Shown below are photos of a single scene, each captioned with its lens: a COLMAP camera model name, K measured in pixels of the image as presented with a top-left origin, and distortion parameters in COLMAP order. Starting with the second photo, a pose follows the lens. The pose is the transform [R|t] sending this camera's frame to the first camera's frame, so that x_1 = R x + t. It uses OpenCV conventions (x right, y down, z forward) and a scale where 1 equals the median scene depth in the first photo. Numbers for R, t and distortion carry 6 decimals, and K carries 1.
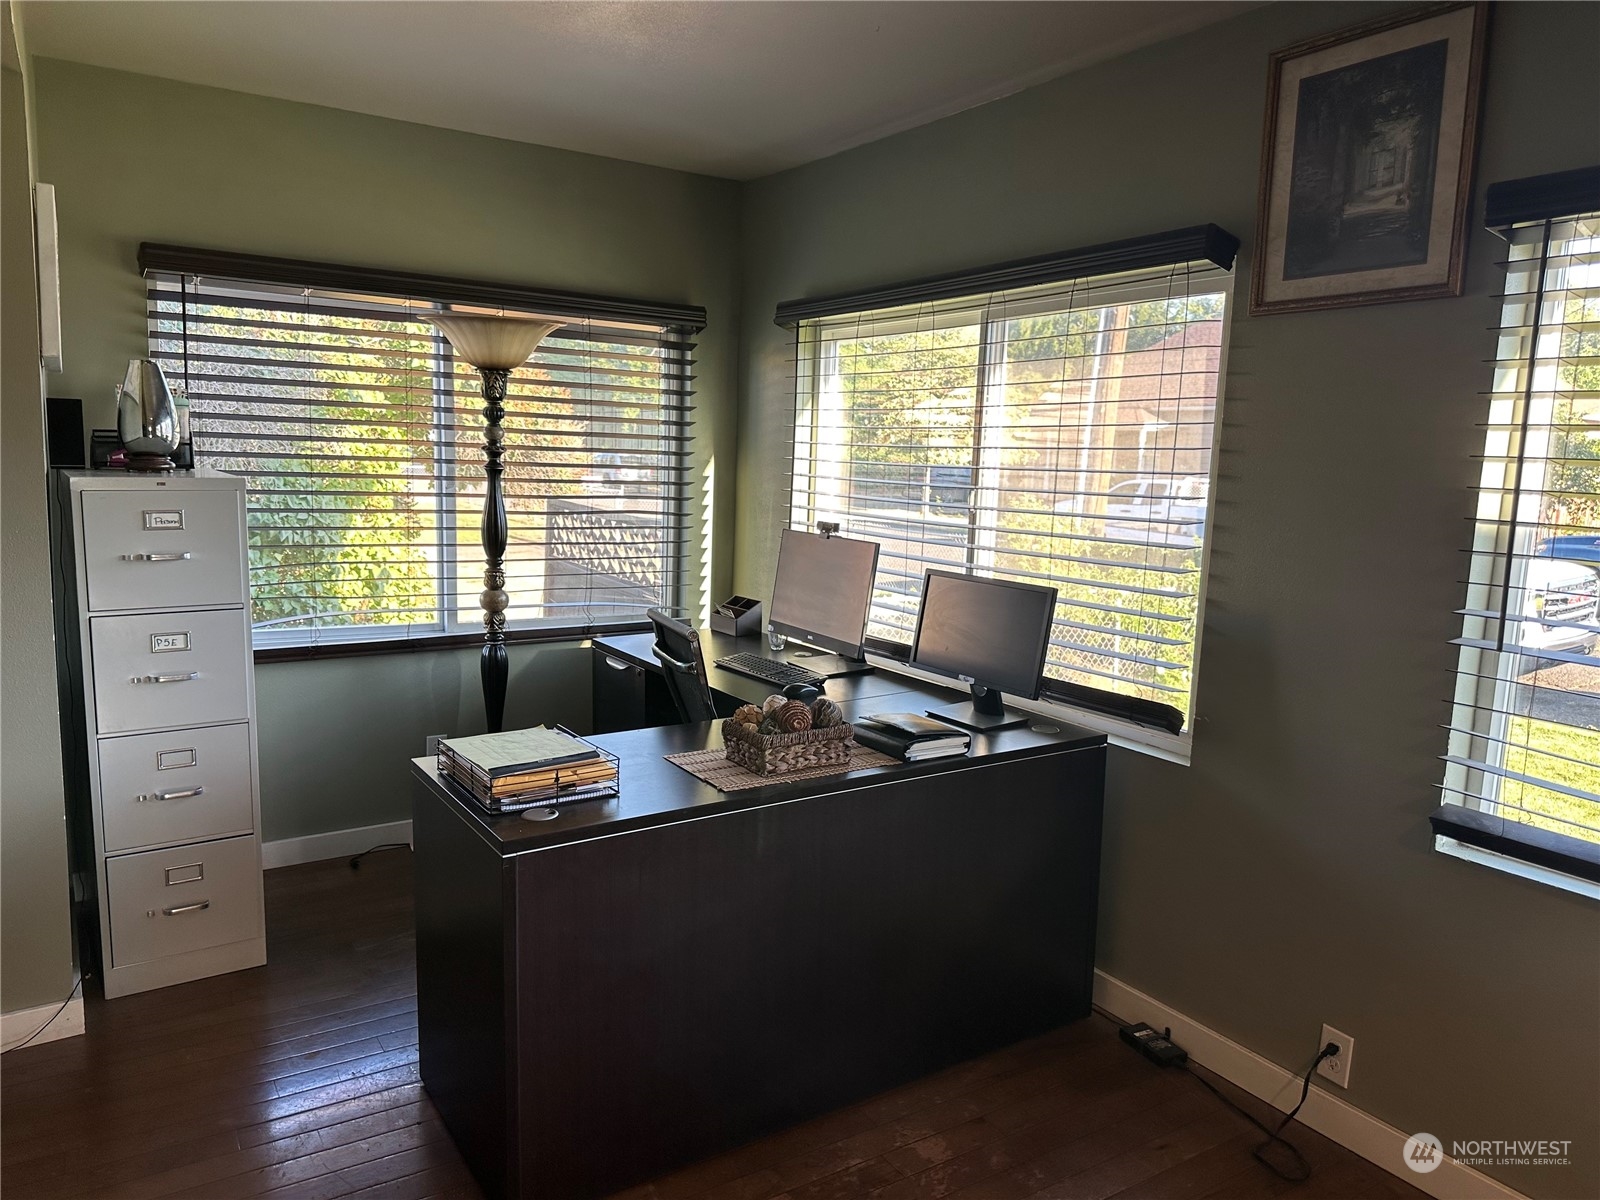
lens RADIAL K [[1130.4, 0, 798.2], [0, 1130.4, 610.4], [0, 0, 1]] dist [0.011757, -0.008863]
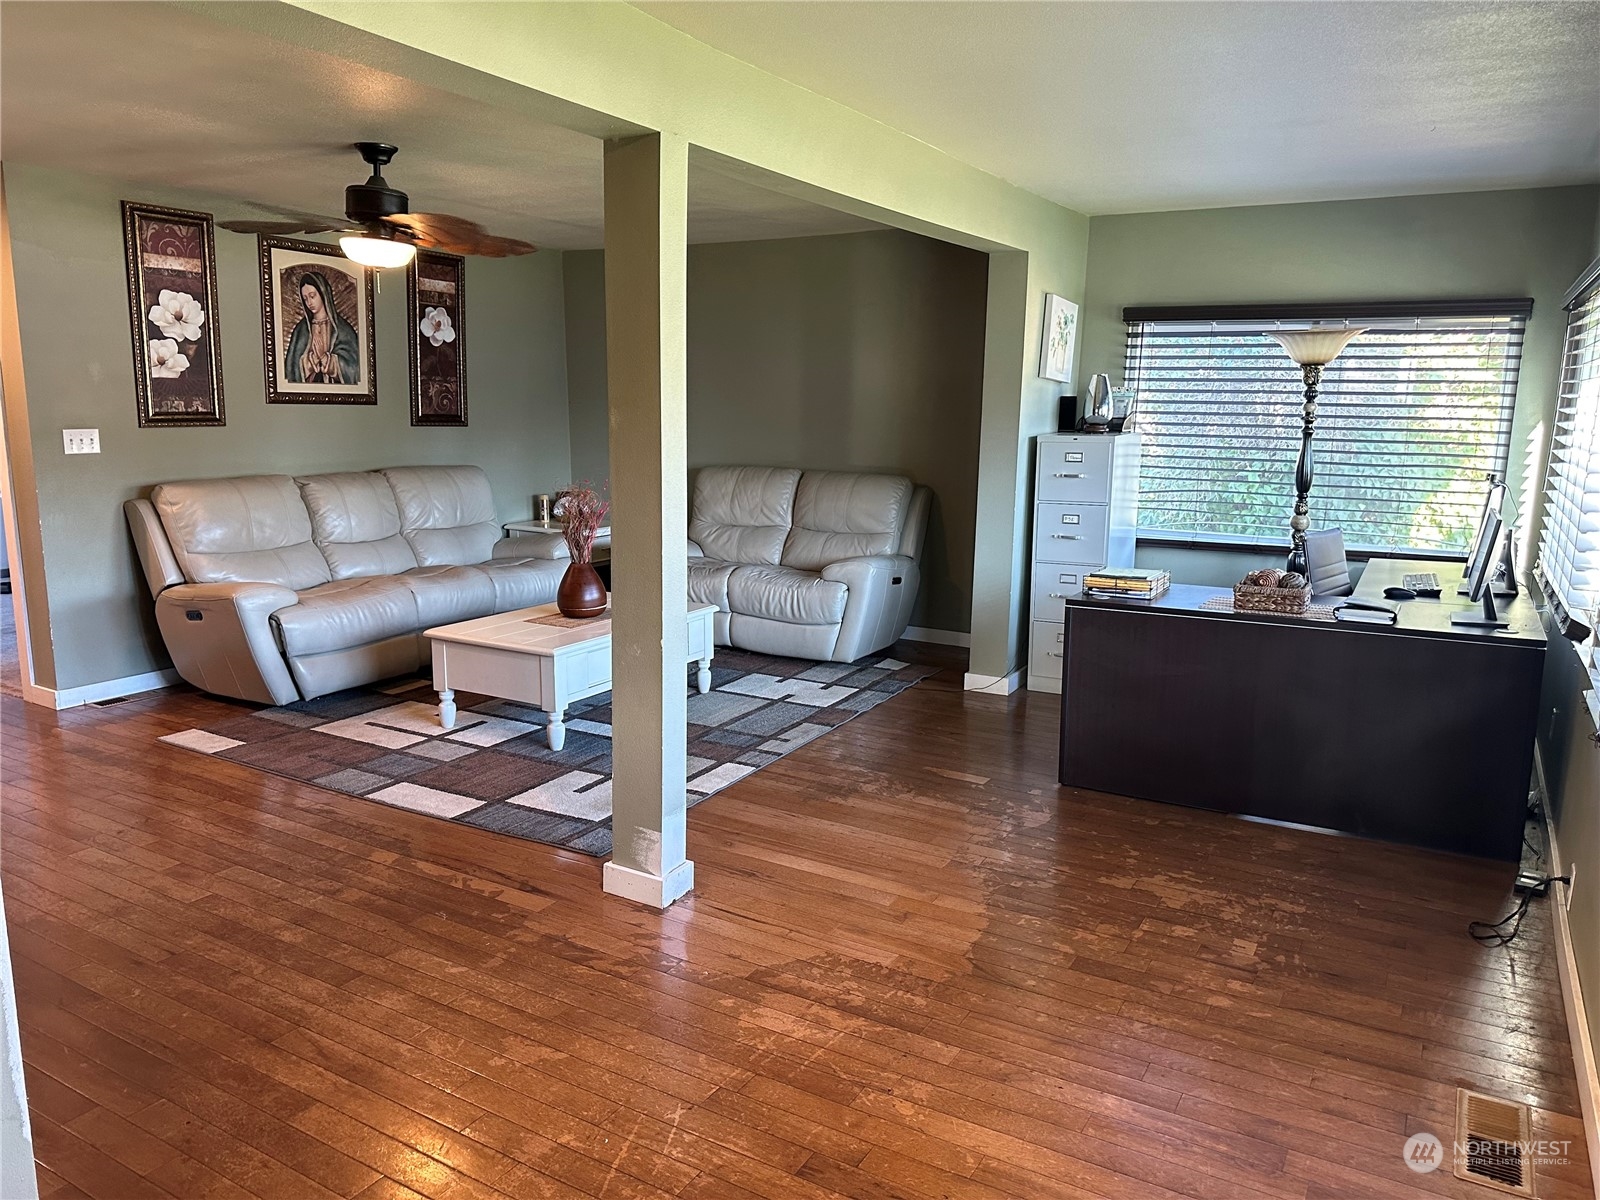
lens RADIAL K [[1130.4, 0, 796.1], [0, 1130.4, 597.2], [0, 0, 1]] dist [0.011757, -0.008863]
pose [[0.457393, 0.124764, -0.880469, 0.749757], [-0.115574, 0.990052, 0.080253, 0.045197], [0.881723, 0.065052, 0.467262, -0.254264]]
